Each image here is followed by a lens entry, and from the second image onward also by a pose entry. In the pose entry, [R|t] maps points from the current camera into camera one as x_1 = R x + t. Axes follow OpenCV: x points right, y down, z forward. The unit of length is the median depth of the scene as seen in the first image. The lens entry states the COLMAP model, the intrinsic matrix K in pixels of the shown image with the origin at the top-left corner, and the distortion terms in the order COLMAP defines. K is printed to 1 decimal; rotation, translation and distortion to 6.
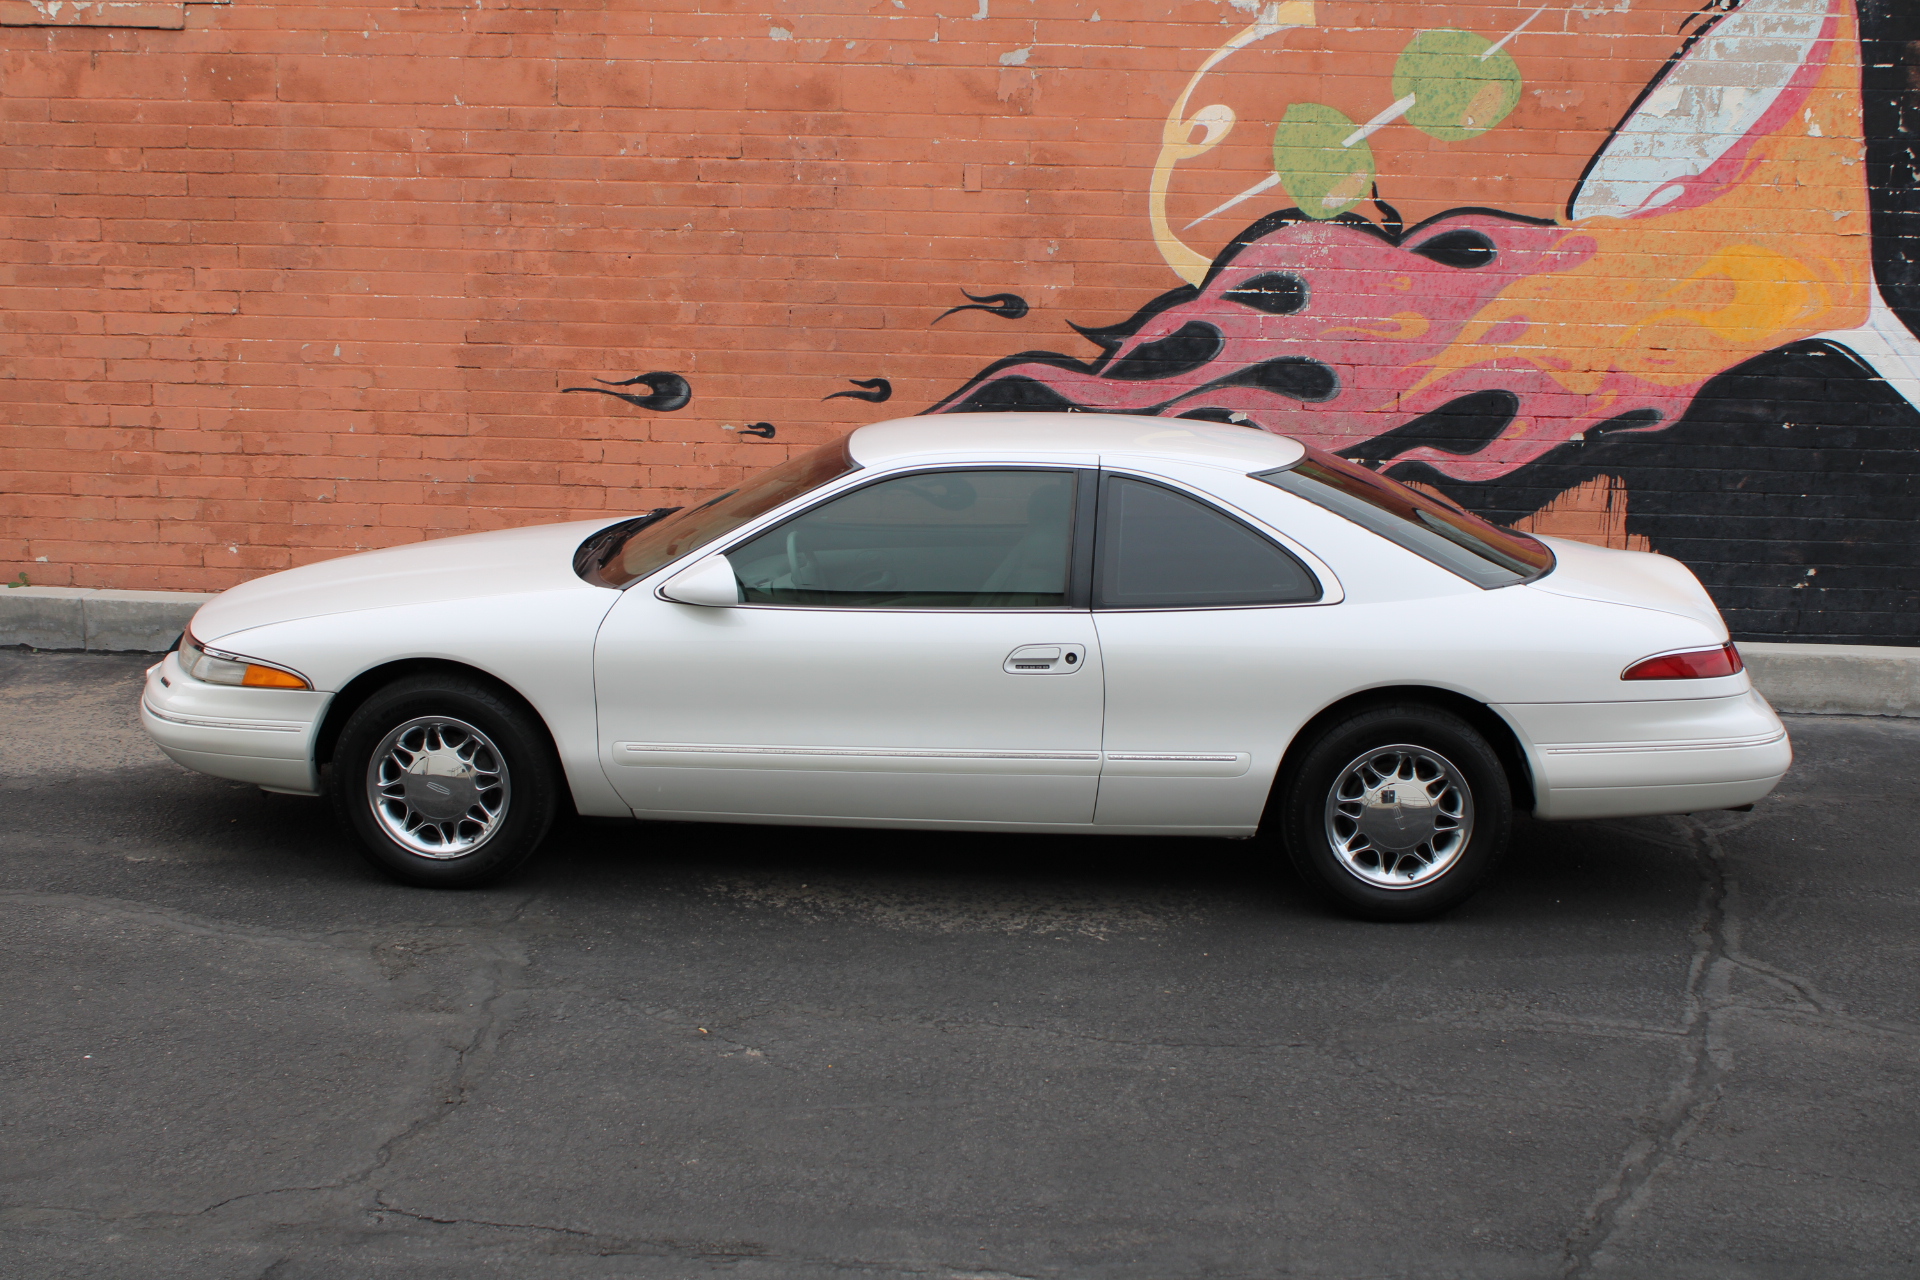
lens RADIAL K [[2313.5, 0, 939.1], [0, 2313.5, 627.0], [0, 0, 1]] dist [-0.057072, 0.000000]
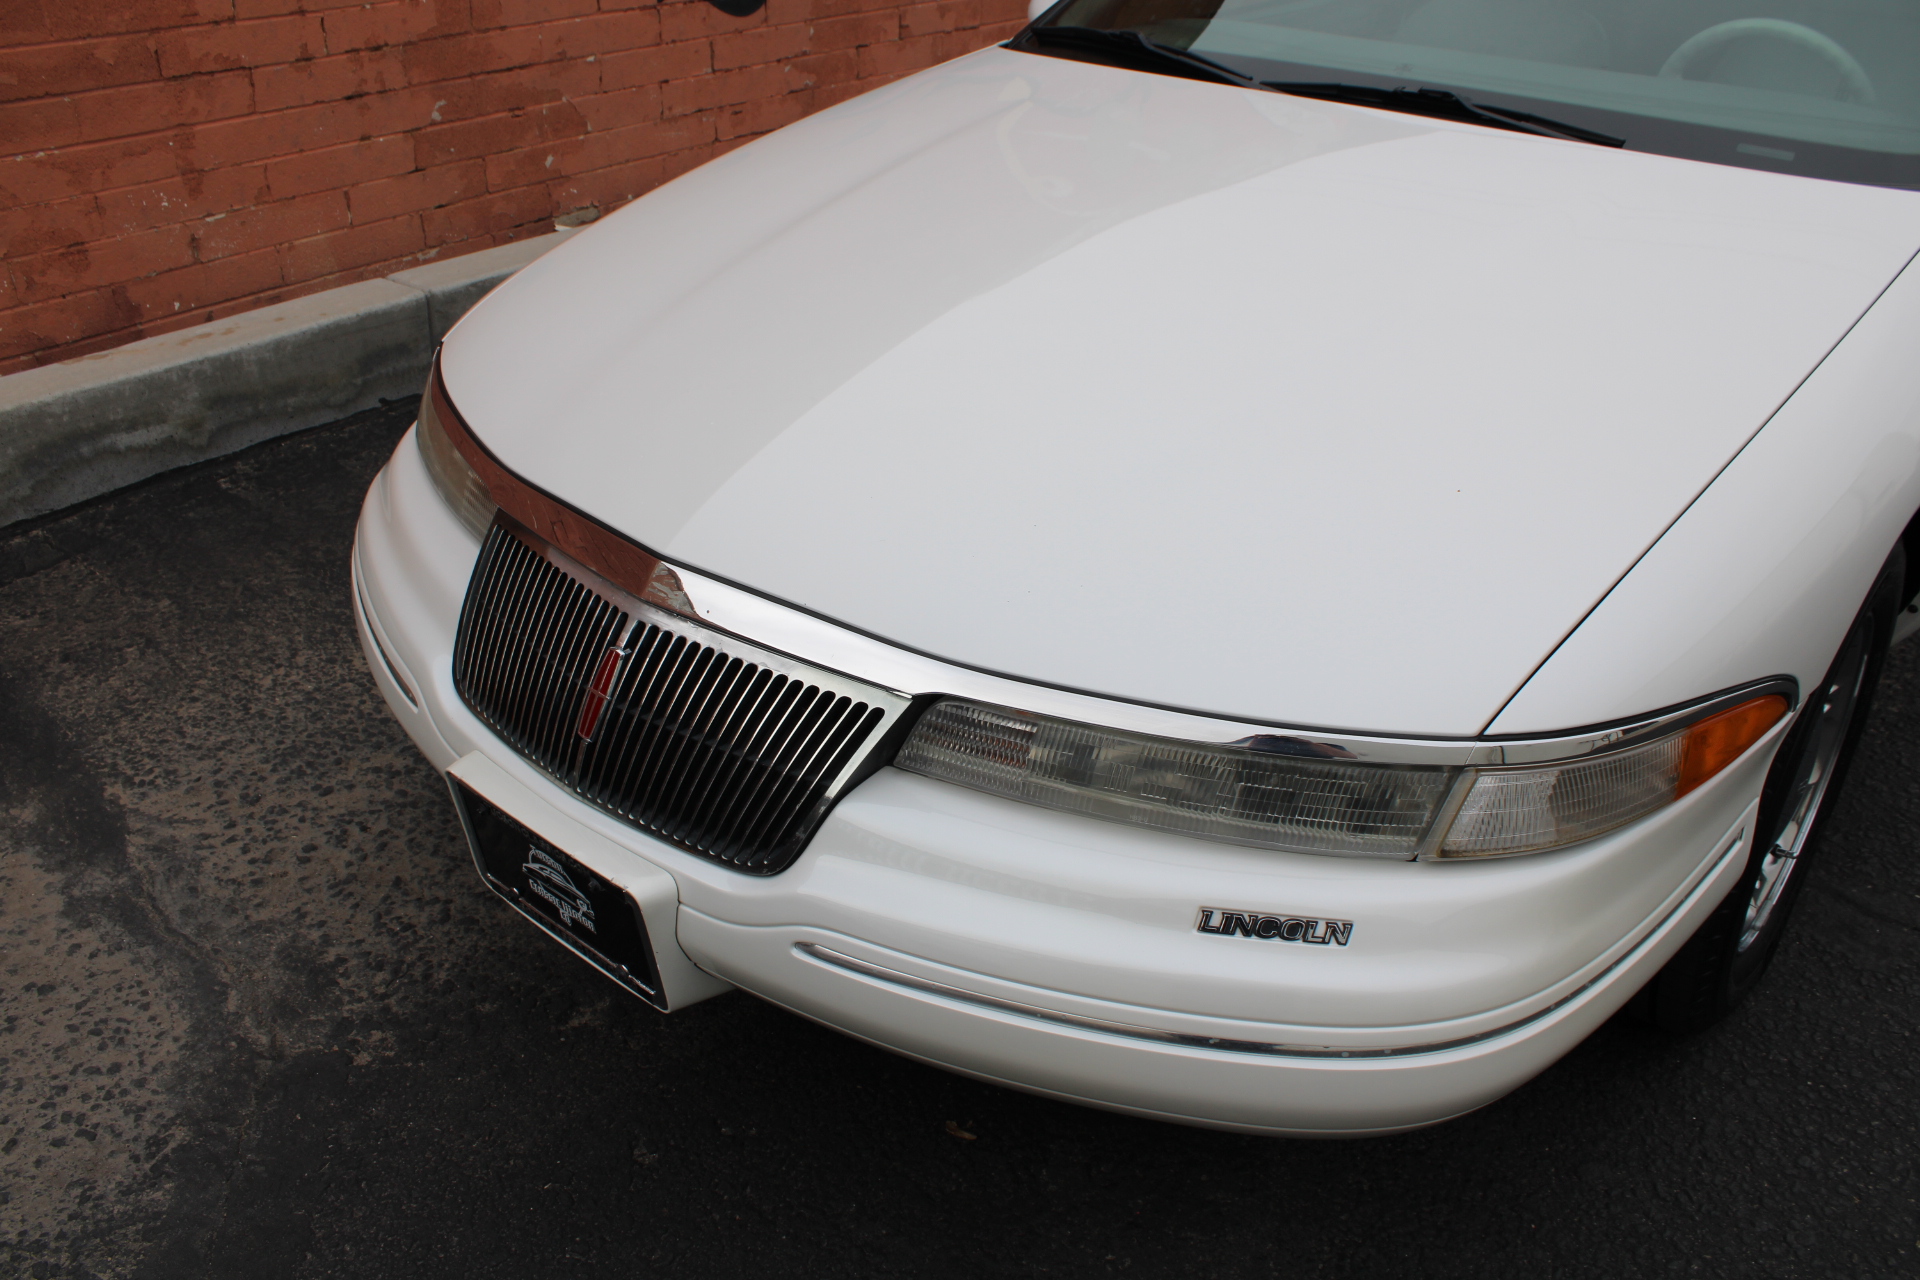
lens RADIAL K [[1599.4, 0, 922.7], [0, 1599.4, 640.7], [0, 0, 1]] dist [-0.159394, 0.142272]
pose [[0.638343, -0.396730, 0.659639, -0.332960], [0.157558, 0.906148, 0.392518, -0.057398], [-0.753455, -0.146629, 0.640941, 0.660054]]
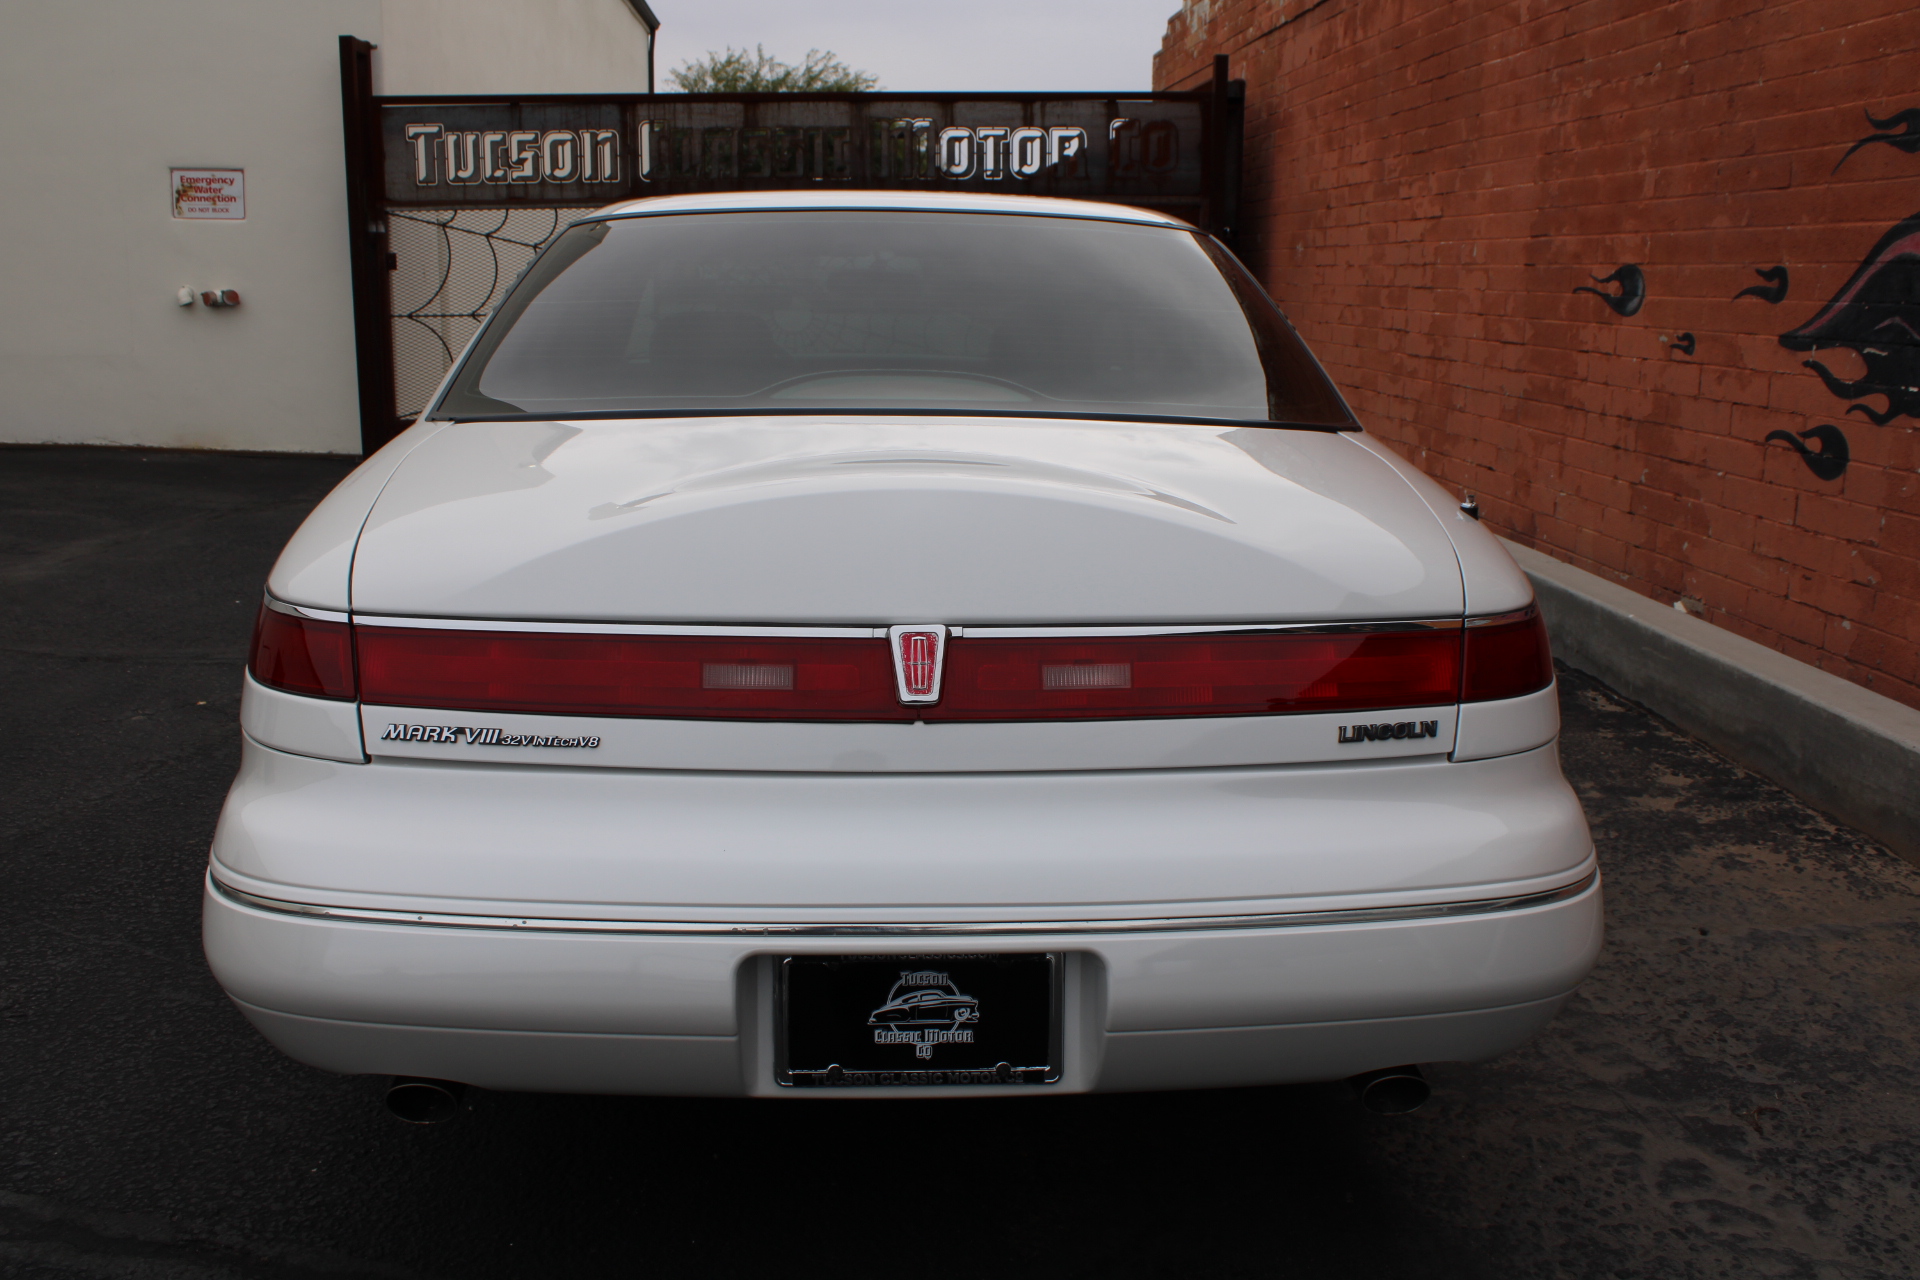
lens RADIAL K [[1738.4, 0, 955.0], [0, 1738.4, 624.4], [0, 0, 1]] dist [-0.148277, 0.148599]
pose [[0.097003, 0.175720, -0.979649, 0.433479], [-0.203486, 0.967001, 0.153303, -0.036355], [0.974261, 0.184474, 0.129559, 0.738708]]
